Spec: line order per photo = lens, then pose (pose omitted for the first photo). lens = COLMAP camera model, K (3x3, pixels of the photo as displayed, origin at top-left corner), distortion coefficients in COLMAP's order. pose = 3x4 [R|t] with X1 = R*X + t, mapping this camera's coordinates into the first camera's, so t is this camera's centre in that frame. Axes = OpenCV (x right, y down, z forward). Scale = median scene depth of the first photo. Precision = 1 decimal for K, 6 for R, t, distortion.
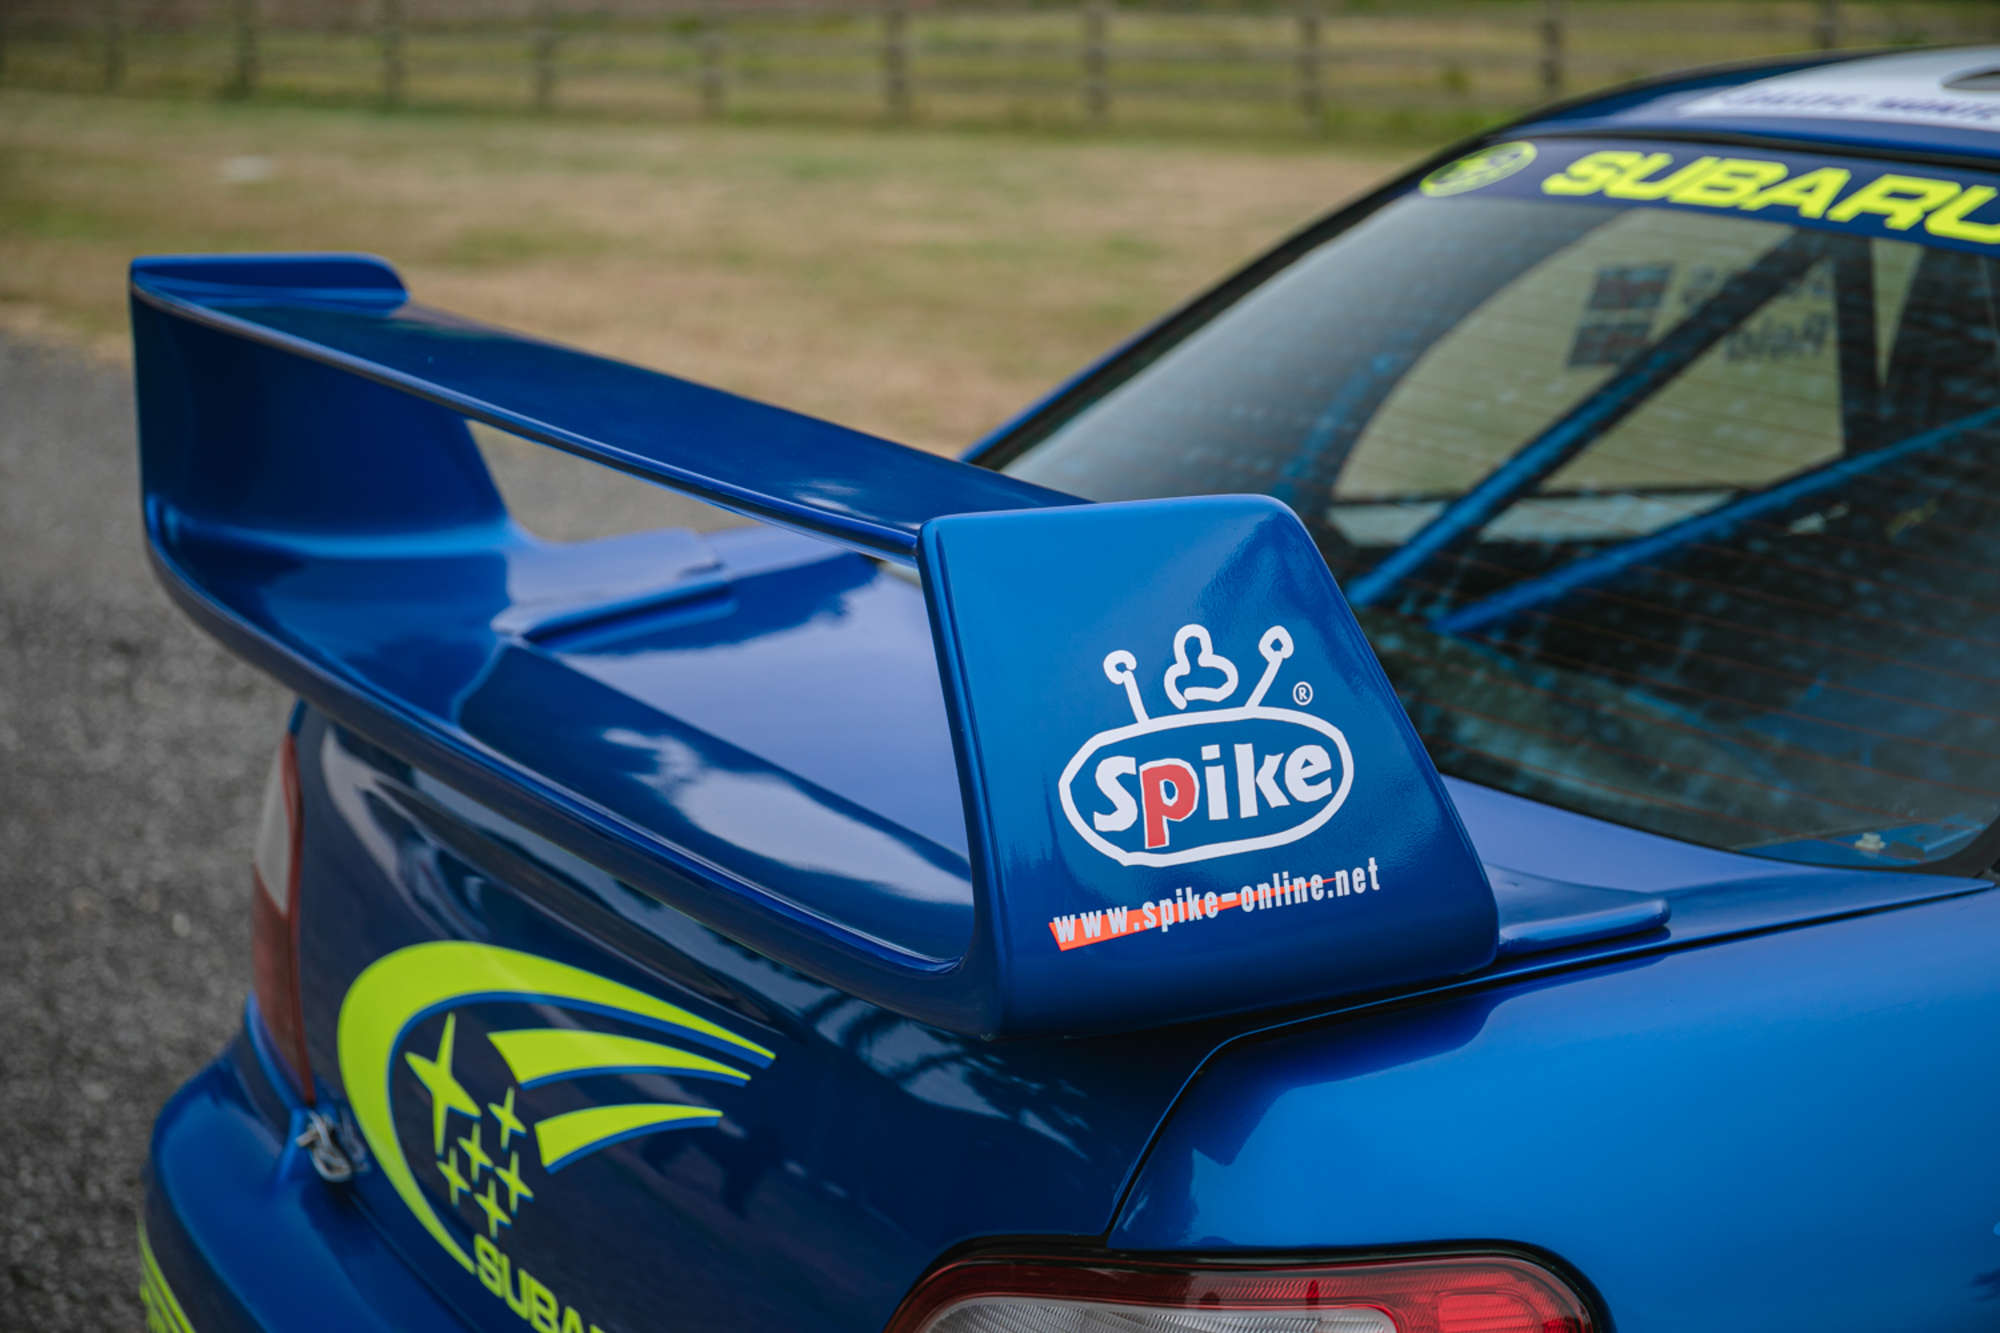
lens RADIAL K [[3638.4, 0, 1000.0], [0, 3638.4, 666.5], [0, 0, 1]] dist [0.106252, 0.336657]
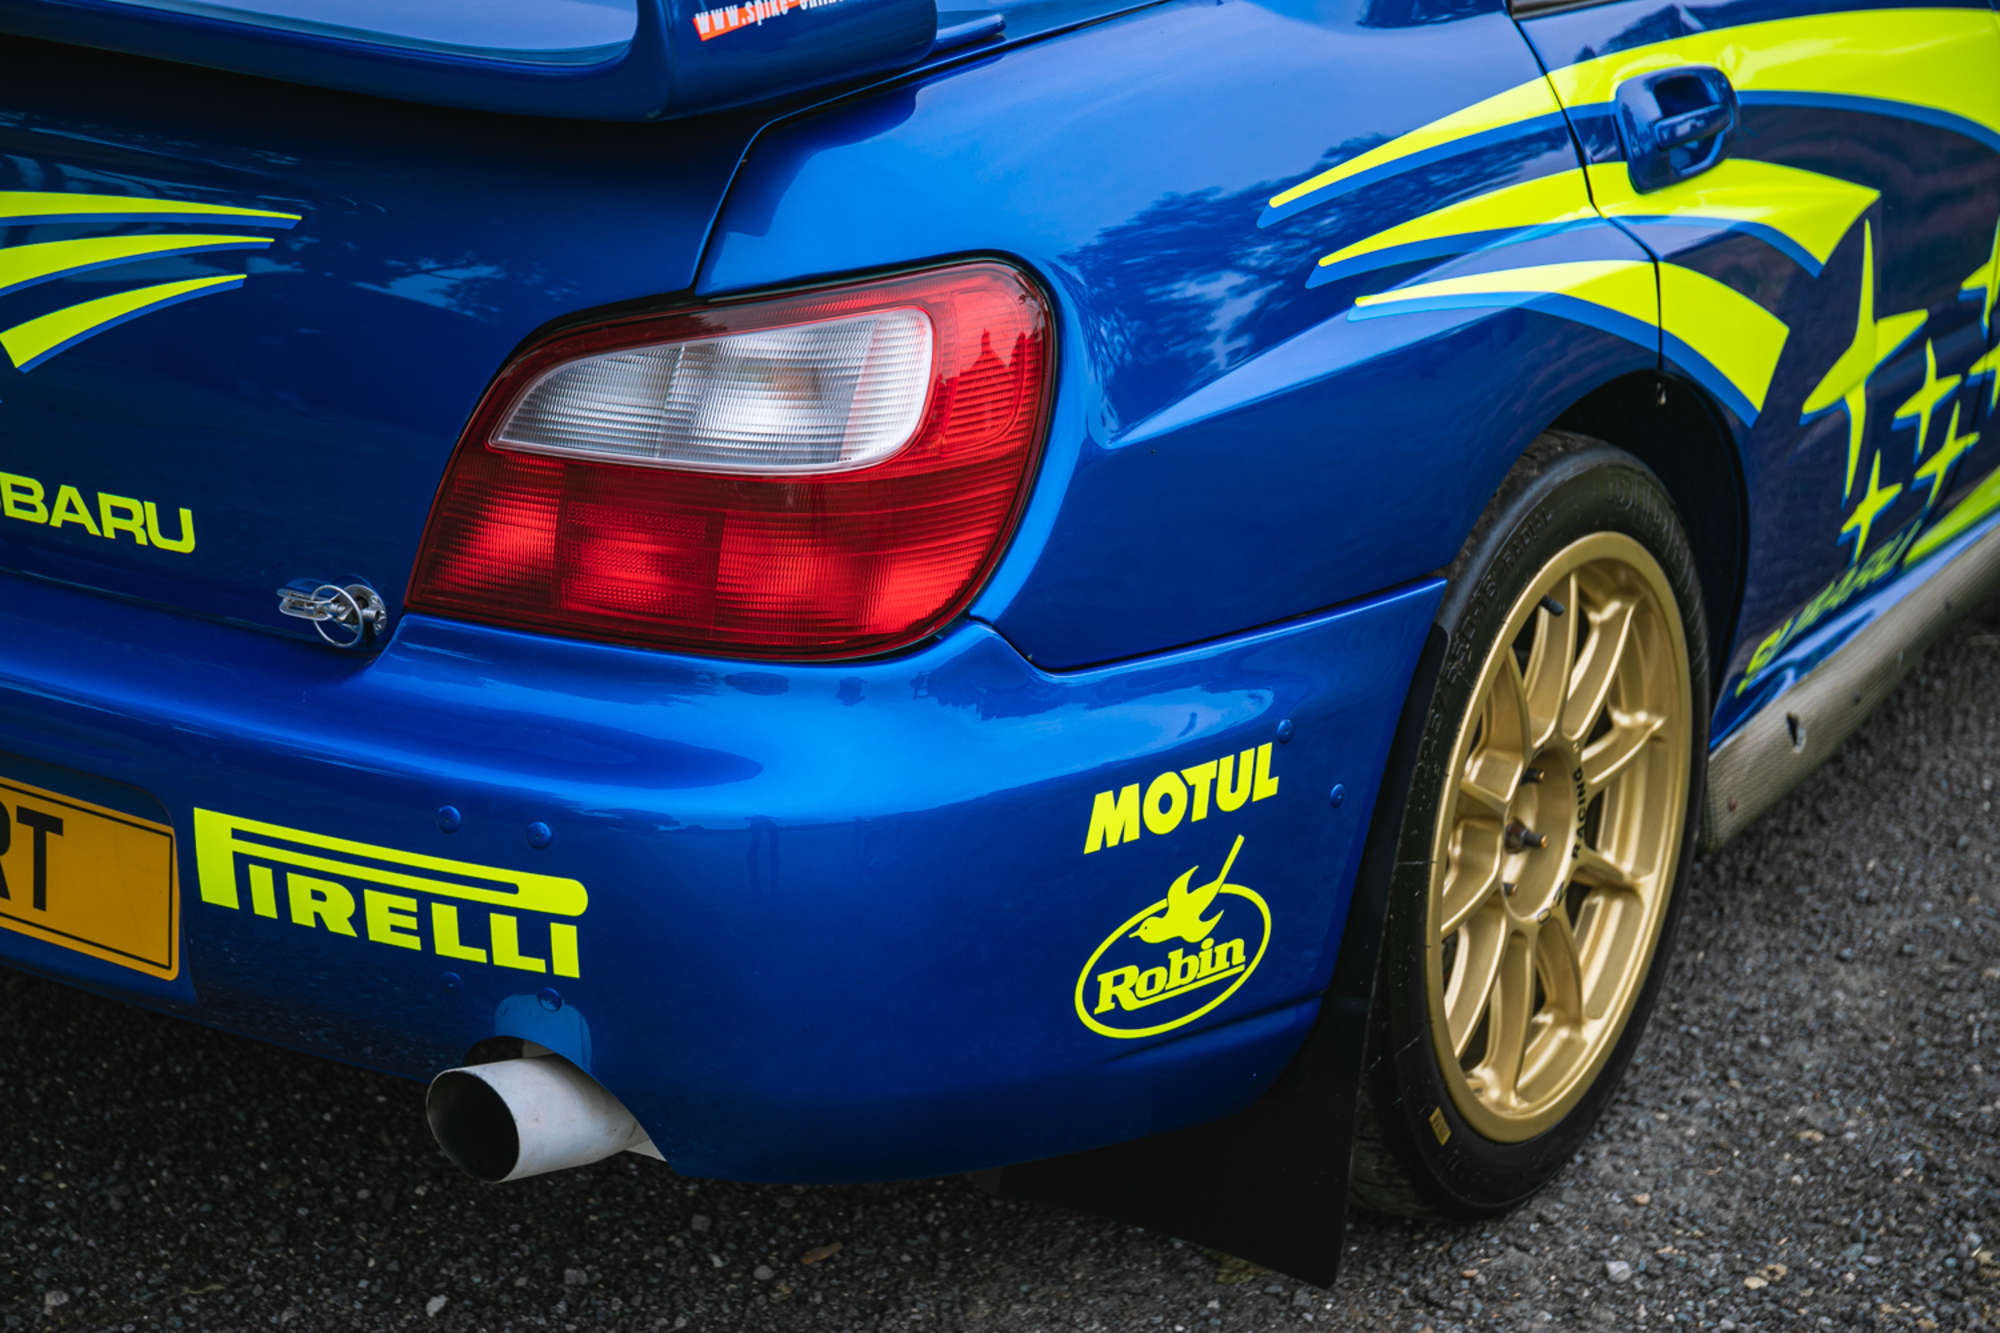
lens RADIAL K [[3638.4, 0, 1000.0], [0, 3638.4, 666.5], [0, 0, 1]] dist [0.106252, 0.336657]
pose [[0.888357, -0.151600, 0.433405, -0.350515], [0.092285, 0.983611, 0.154897, 0.076698], [-0.449784, -0.097607, 0.887788, -0.153651]]
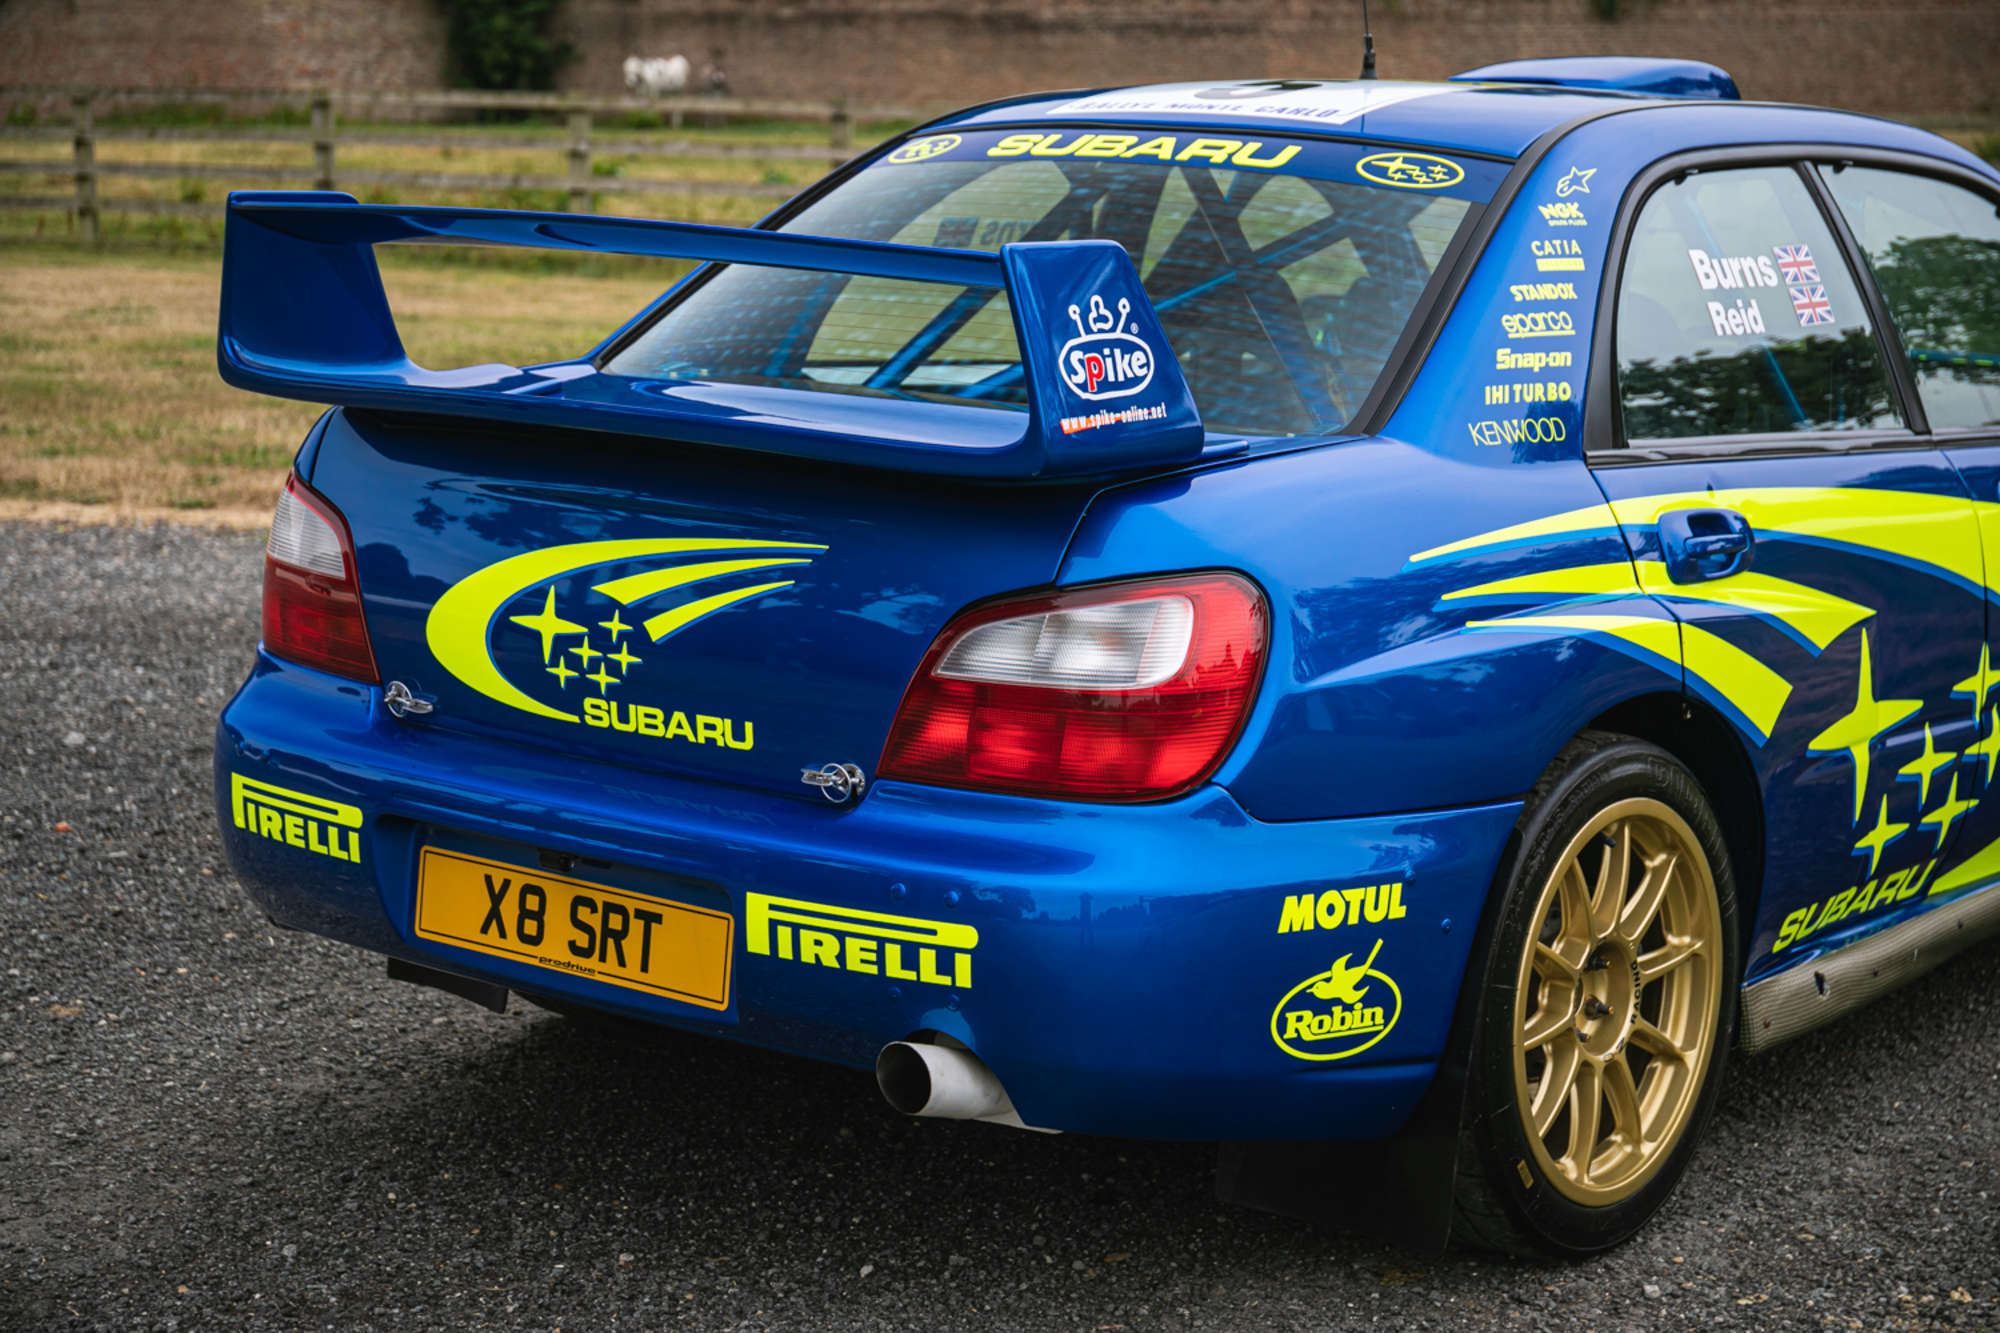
lens RADIAL K [[3638.4, 0, 1000.0], [0, 3638.4, 666.5], [0, 0, 1]] dist [0.106252, 0.336657]
pose [[0.933234, -0.053187, 0.355310, -0.610243], [0.065904, 0.997543, -0.023775, 0.200018], [-0.353173, 0.045604, 0.934446, -0.806087]]
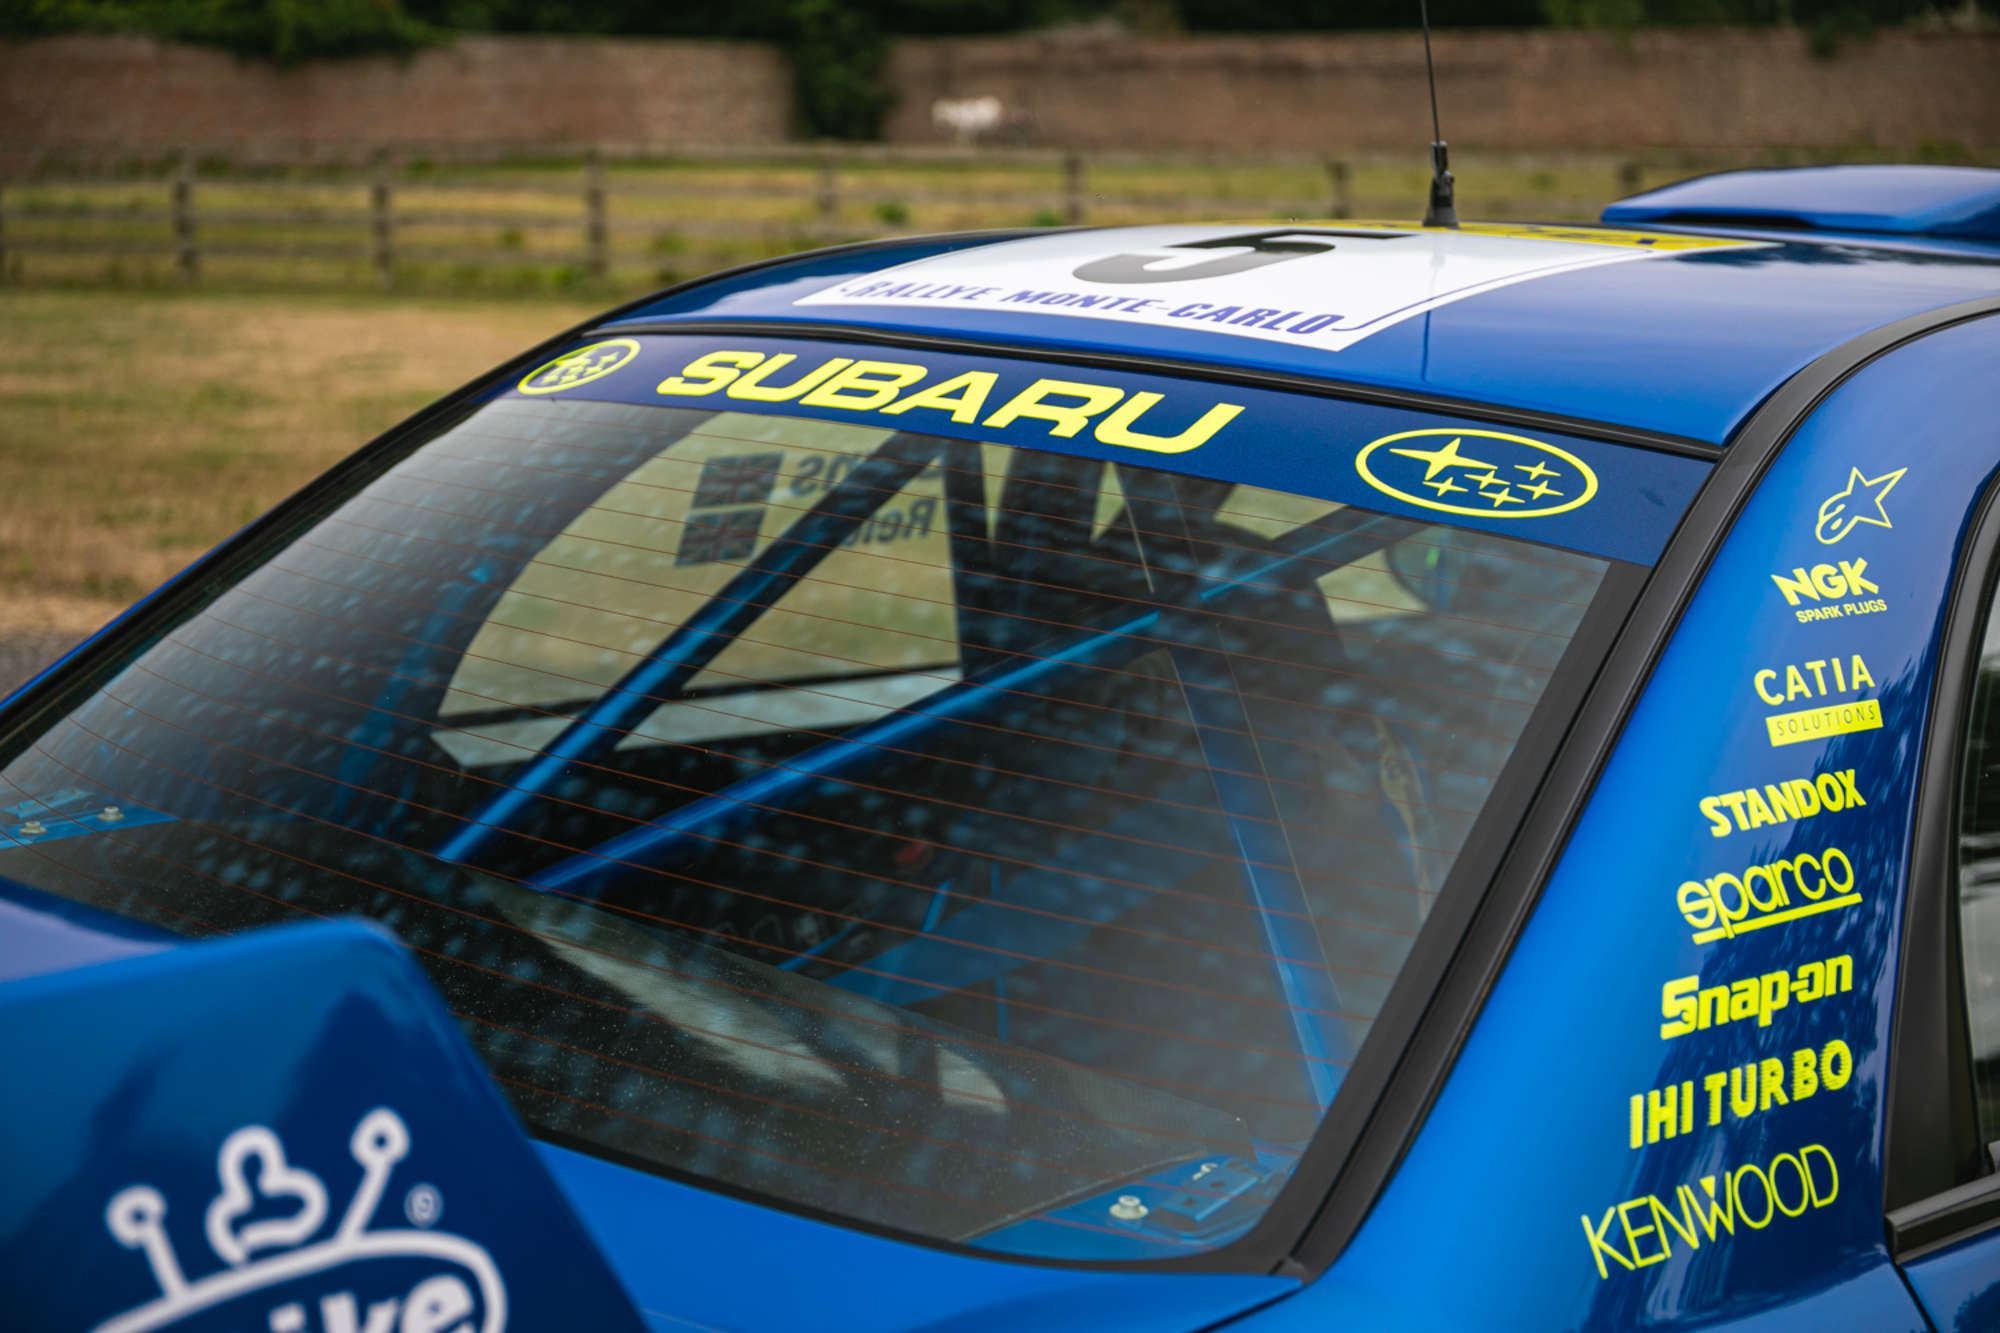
lens RADIAL K [[3115.1, 0, 1000.0], [0, 3115.1, 666.5], [0, 0, 1]] dist [0.081625, -0.080927]
pose [[0.961925, -0.050842, 0.268544, 0.026374], [0.056768, 0.998284, -0.014343, -0.059666], [-0.267354, 0.029041, 0.963161, 0.306646]]
